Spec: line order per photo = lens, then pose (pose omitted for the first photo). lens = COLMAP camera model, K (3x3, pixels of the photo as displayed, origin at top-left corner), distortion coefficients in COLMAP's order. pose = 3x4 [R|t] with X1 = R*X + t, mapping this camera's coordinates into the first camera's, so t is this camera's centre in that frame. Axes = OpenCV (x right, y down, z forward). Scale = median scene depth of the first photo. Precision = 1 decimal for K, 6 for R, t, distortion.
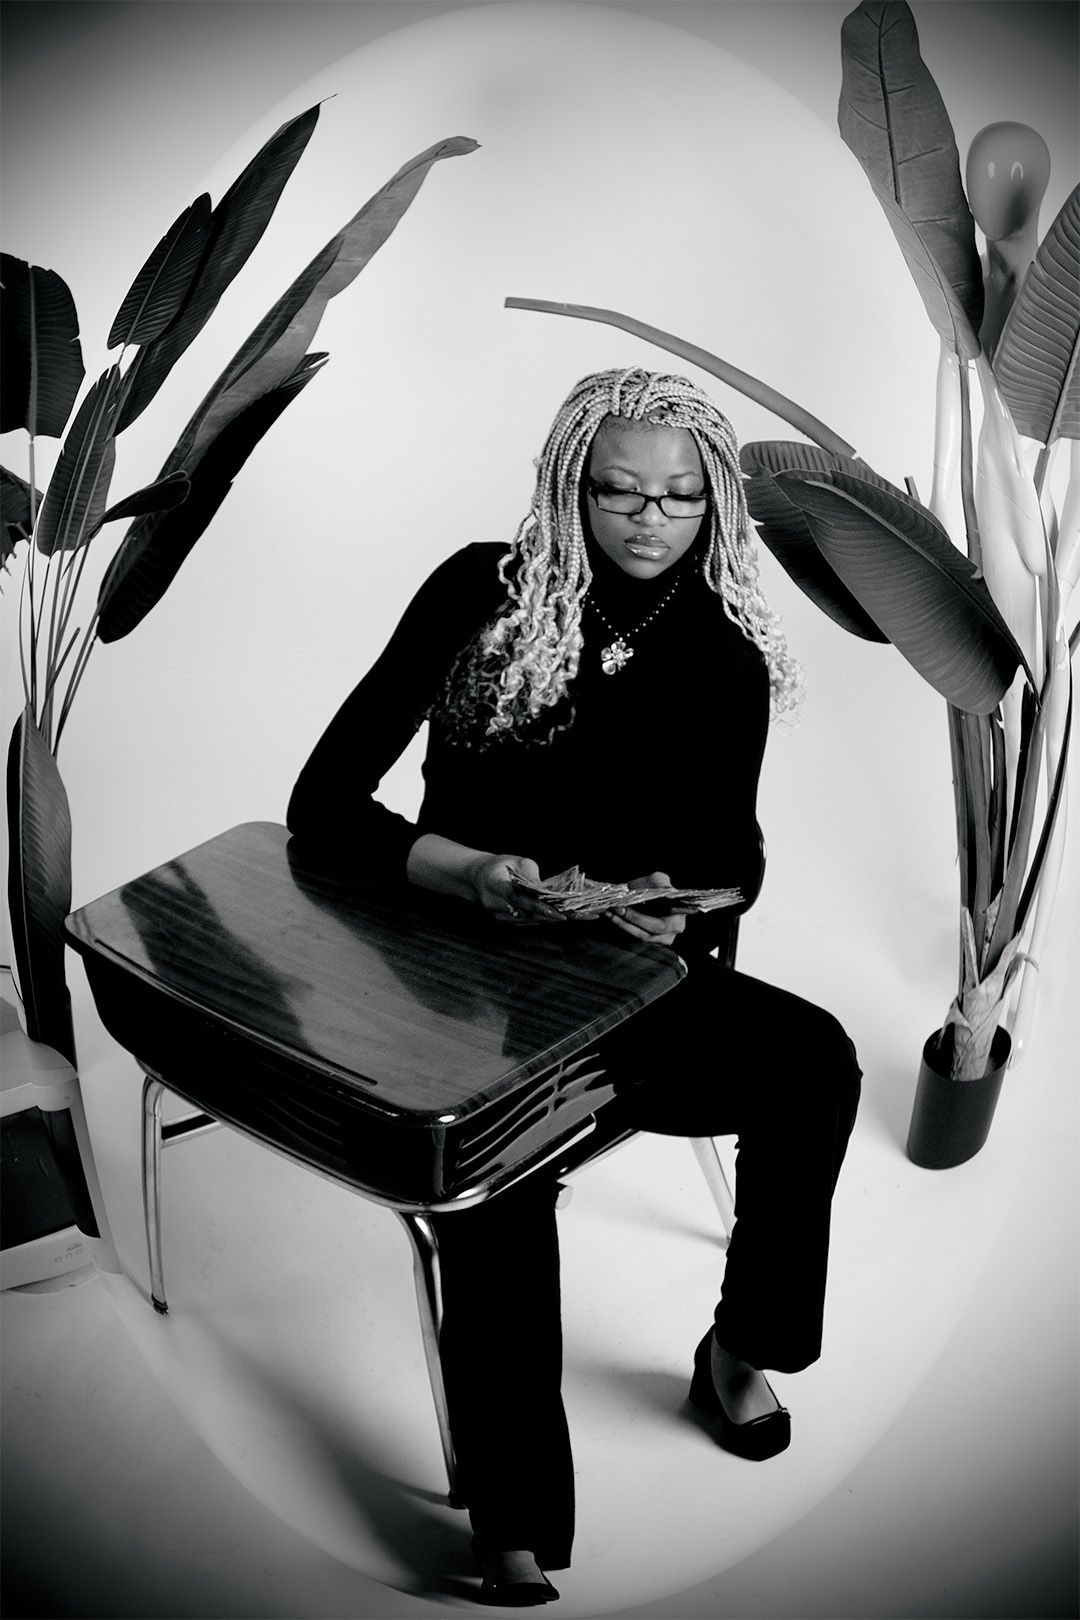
lens RADIAL K [[2311.3, 0, 540.0], [0, 2311.3, 810.0], [0, 0, 1]] dist [0.000137, -0.000255]
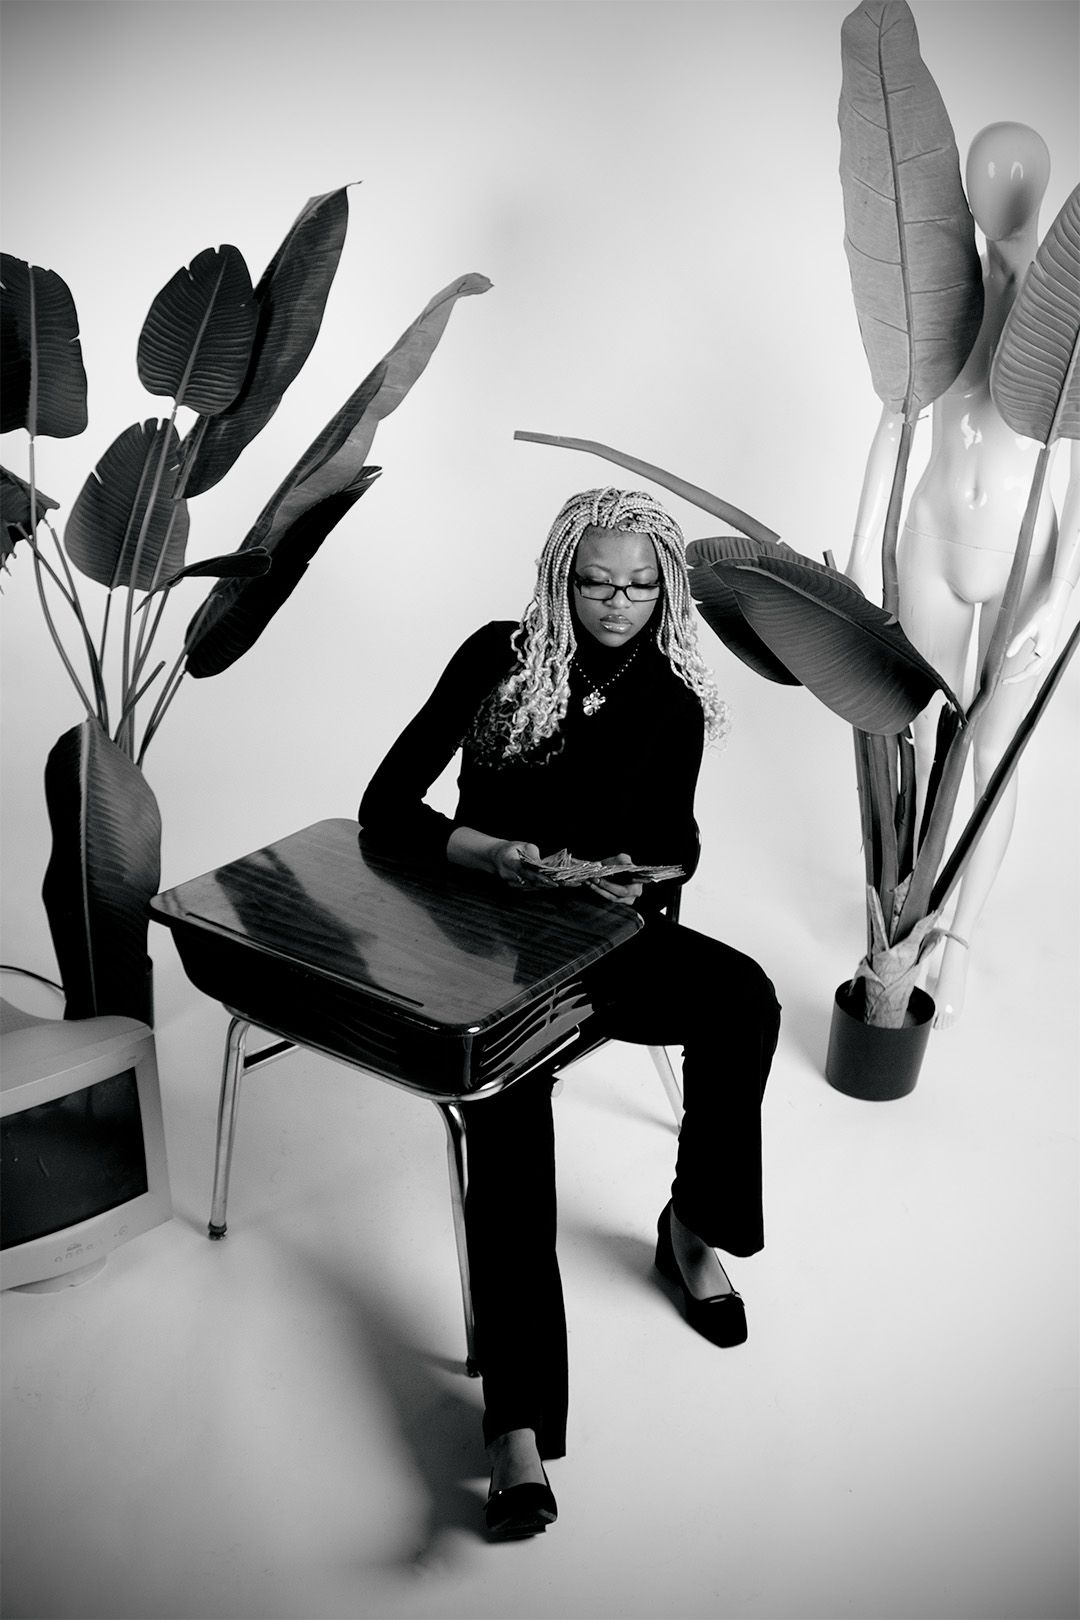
lens RADIAL K [[2311.3, 0, 540.0], [0, 2311.3, 810.0], [0, 0, 1]] dist [0.000137, -0.000255]
pose [[1.000000, -0.000009, 0.000003, -0.000028], [0.000009, 1.000000, 0.000001, -0.000026], [-0.000003, -0.000001, 1.000000, -0.355742]]
